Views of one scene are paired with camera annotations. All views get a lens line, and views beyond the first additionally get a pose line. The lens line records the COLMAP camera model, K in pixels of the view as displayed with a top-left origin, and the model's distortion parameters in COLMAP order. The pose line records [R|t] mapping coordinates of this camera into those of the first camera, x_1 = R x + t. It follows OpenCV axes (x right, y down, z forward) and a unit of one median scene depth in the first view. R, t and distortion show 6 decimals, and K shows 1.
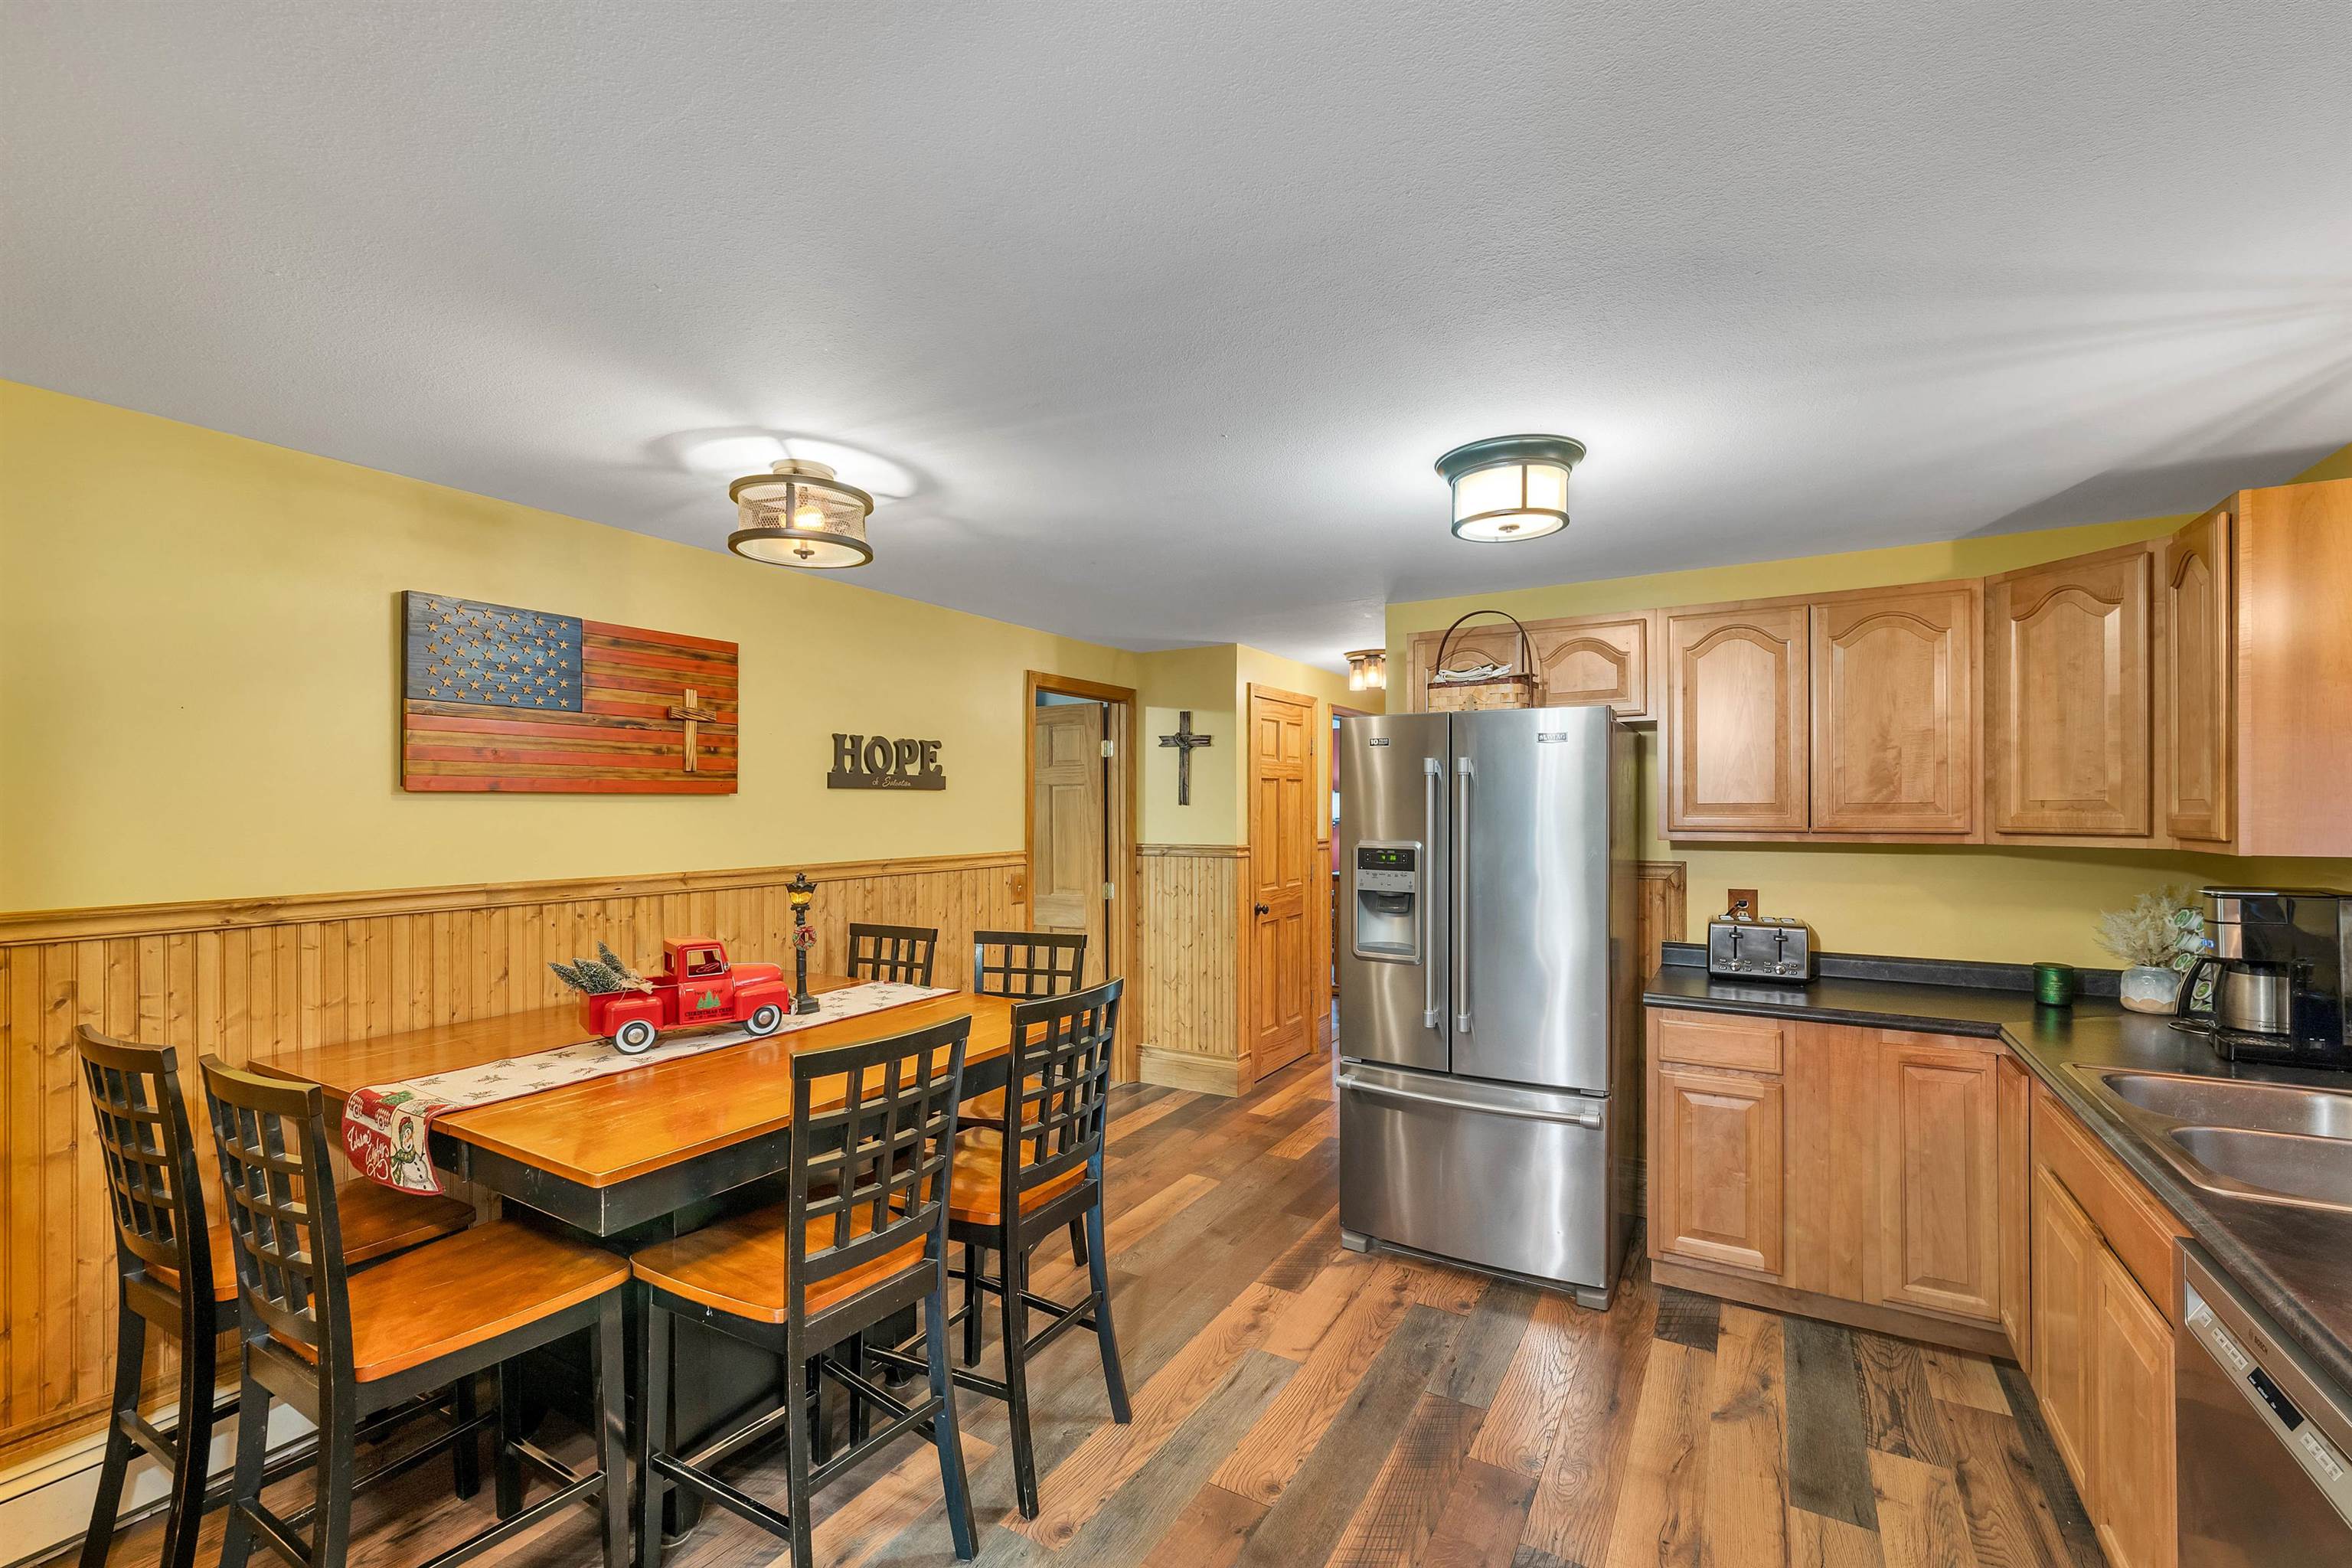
lens RADIAL K [[993.7, 0, 1175.9], [0, 993.7, 808.0], [0, 0, 1]] dist [0.007423, -0.001574]
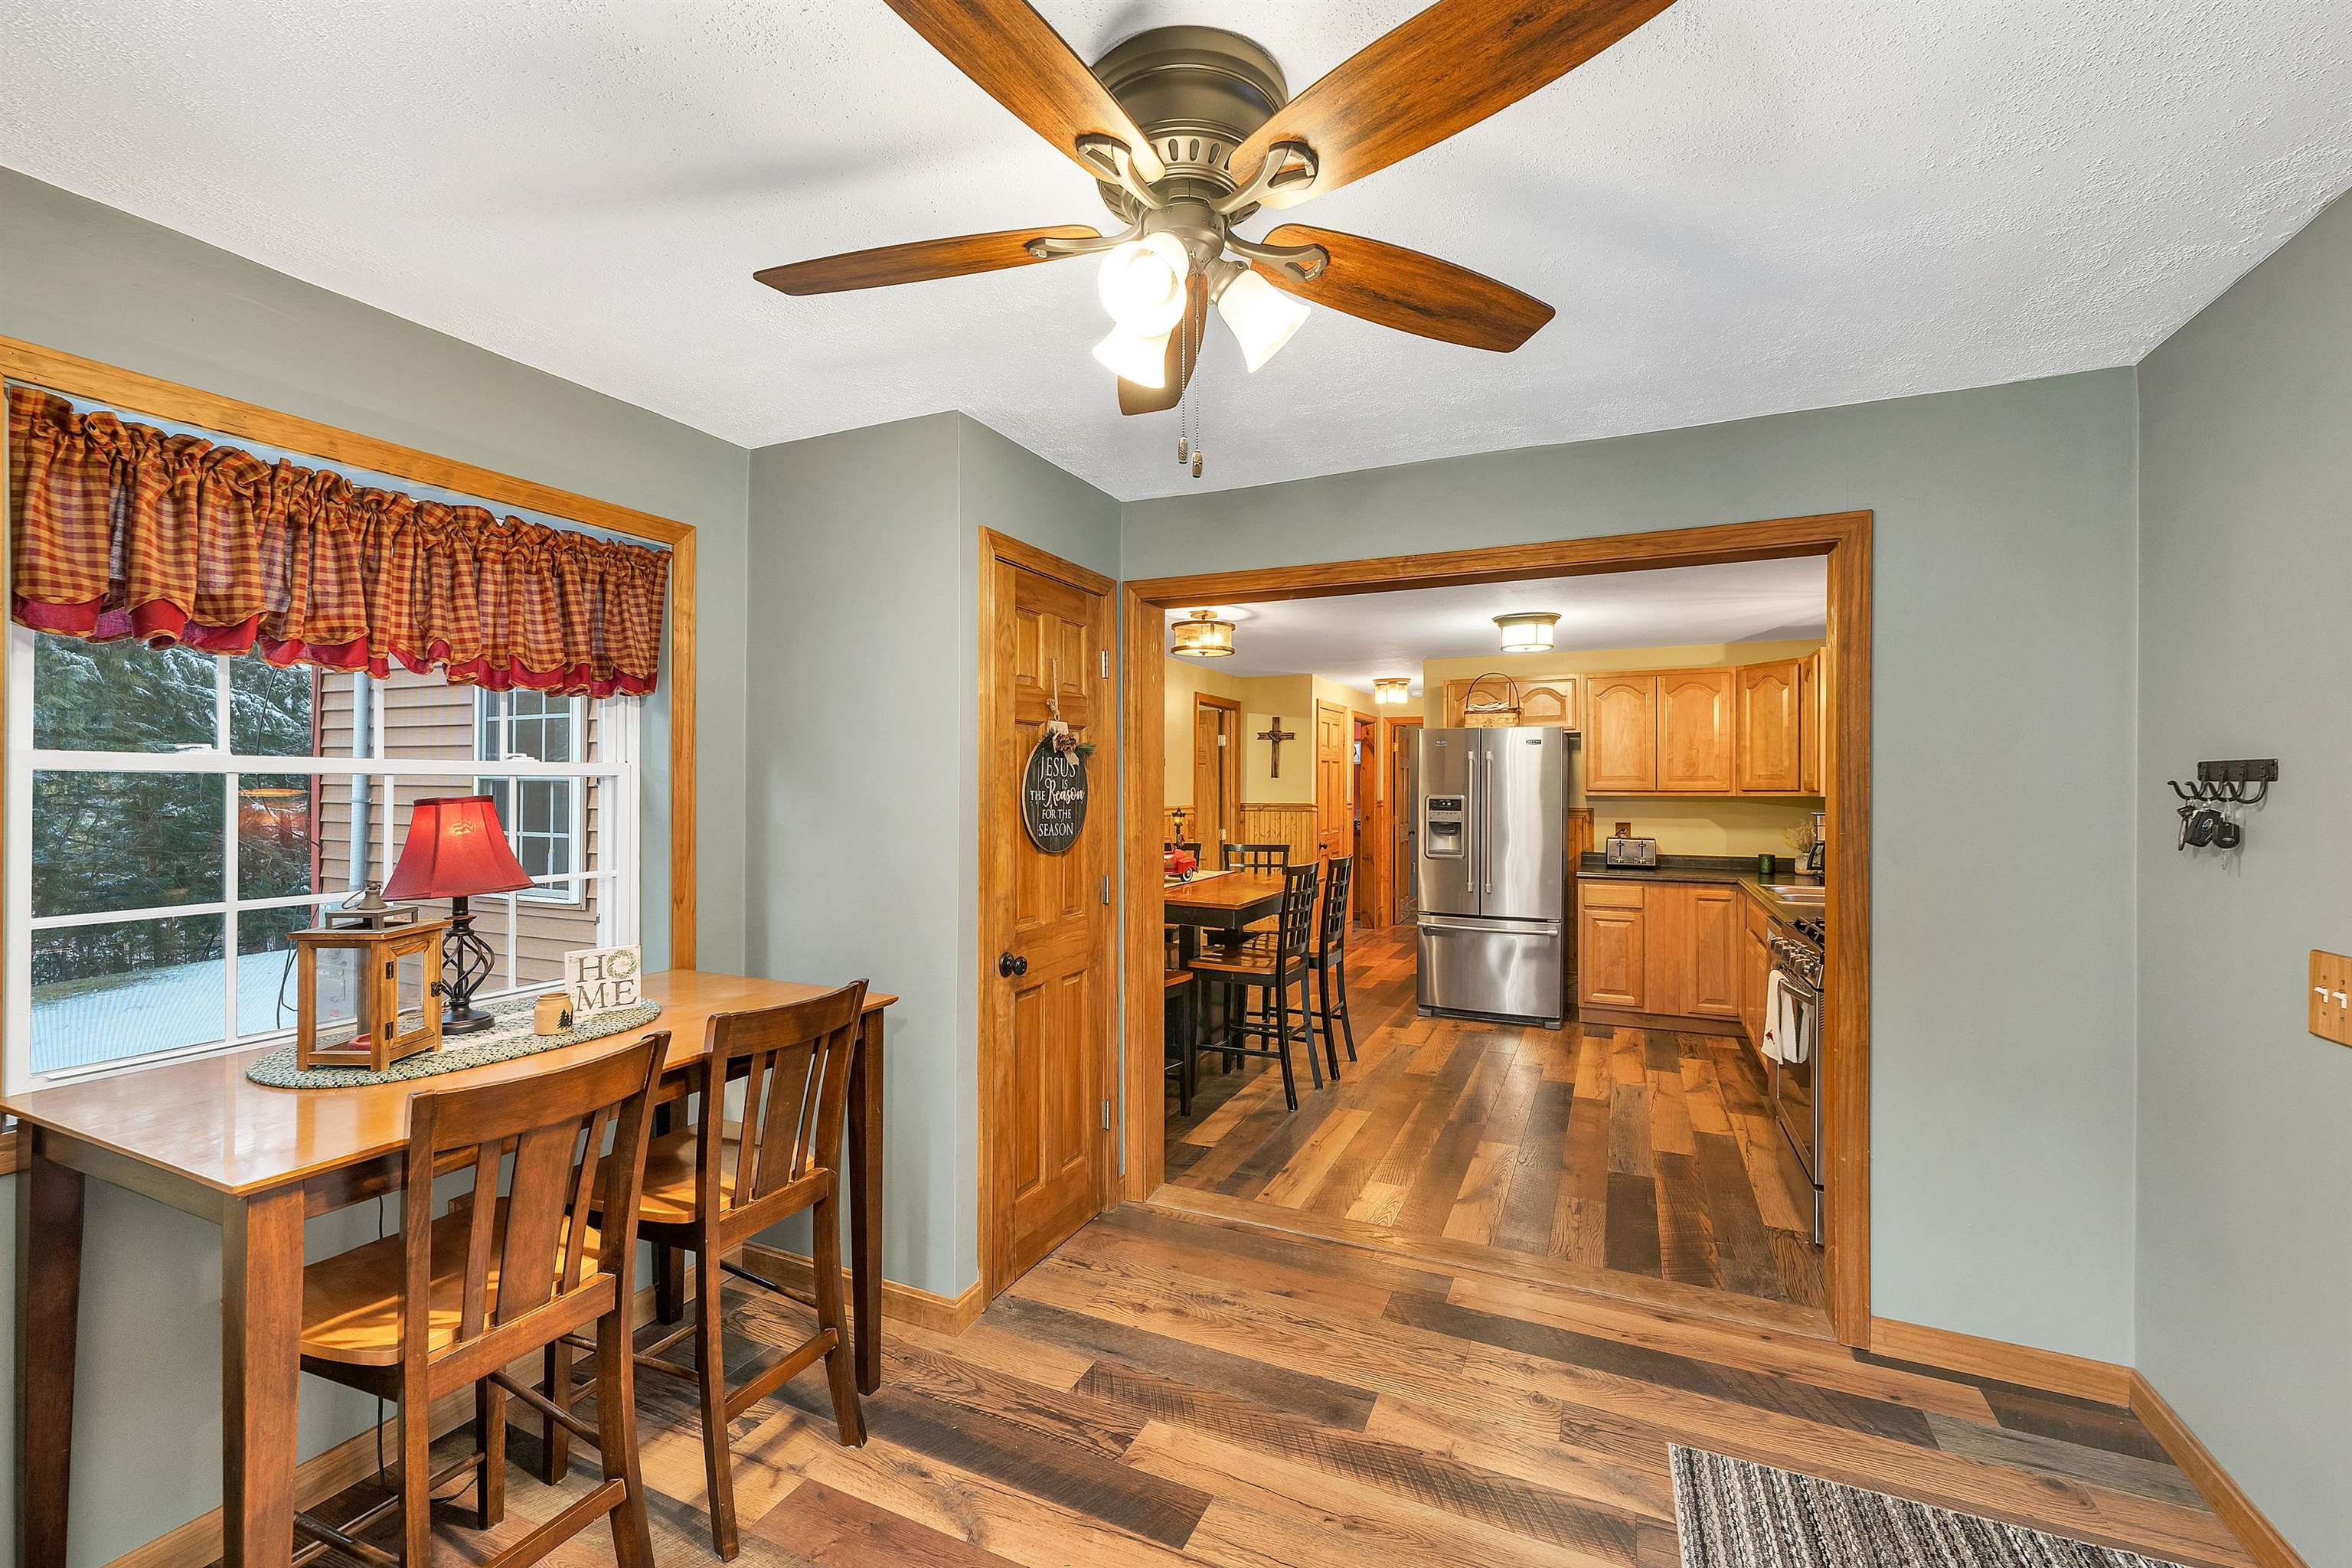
lens RADIAL K [[993.7, 0, 1172.4], [0, 993.7, 783.6], [0, 0, 1]] dist [0.007423, -0.001574]
pose [[0.994032, 0.004132, 0.109010, -0.555244], [-0.003679, 0.999984, -0.004357, 0.023381], [-0.109027, 0.003930, 0.994031, -0.892789]]
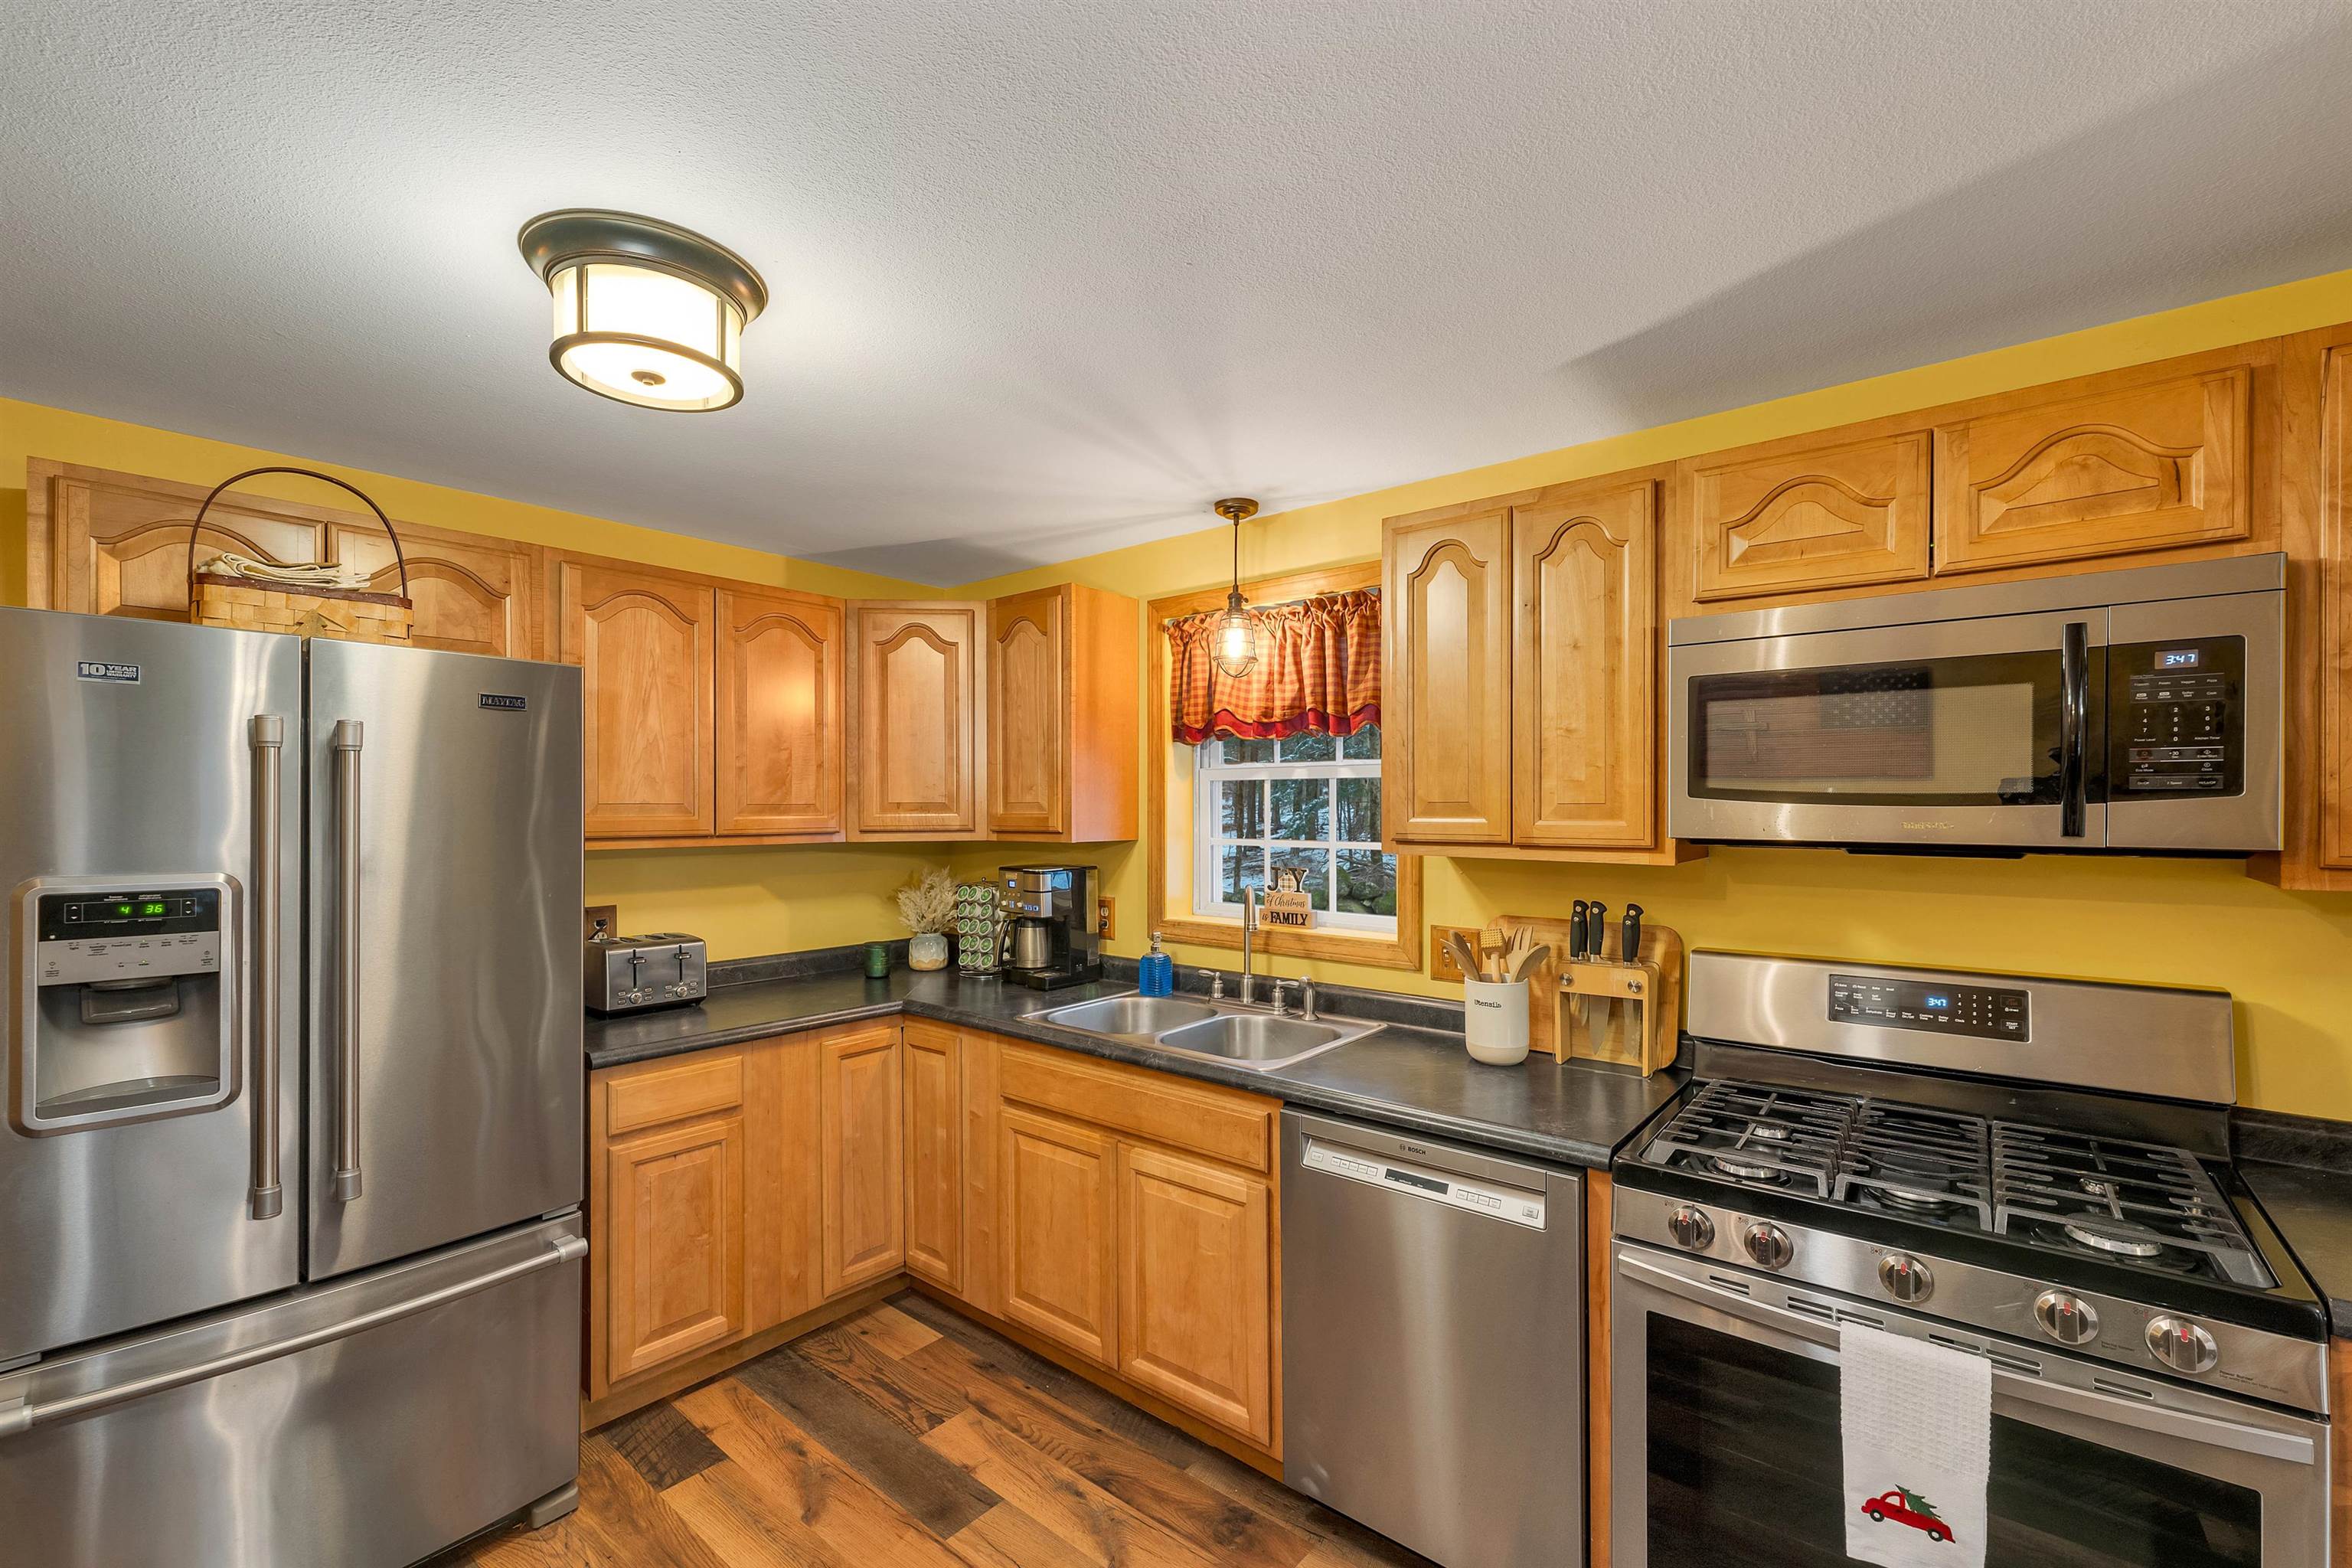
lens RADIAL K [[993.7, 0, 1171.7], [0, 993.7, 812.6], [0, 0, 1]] dist [0.007423, -0.001574]
pose [[0.160029, -0.003886, 0.987105, -0.208824], [-0.000581, 0.999992, 0.004031, -0.000309], [-0.987112, -0.001218, 0.160025, 0.460048]]
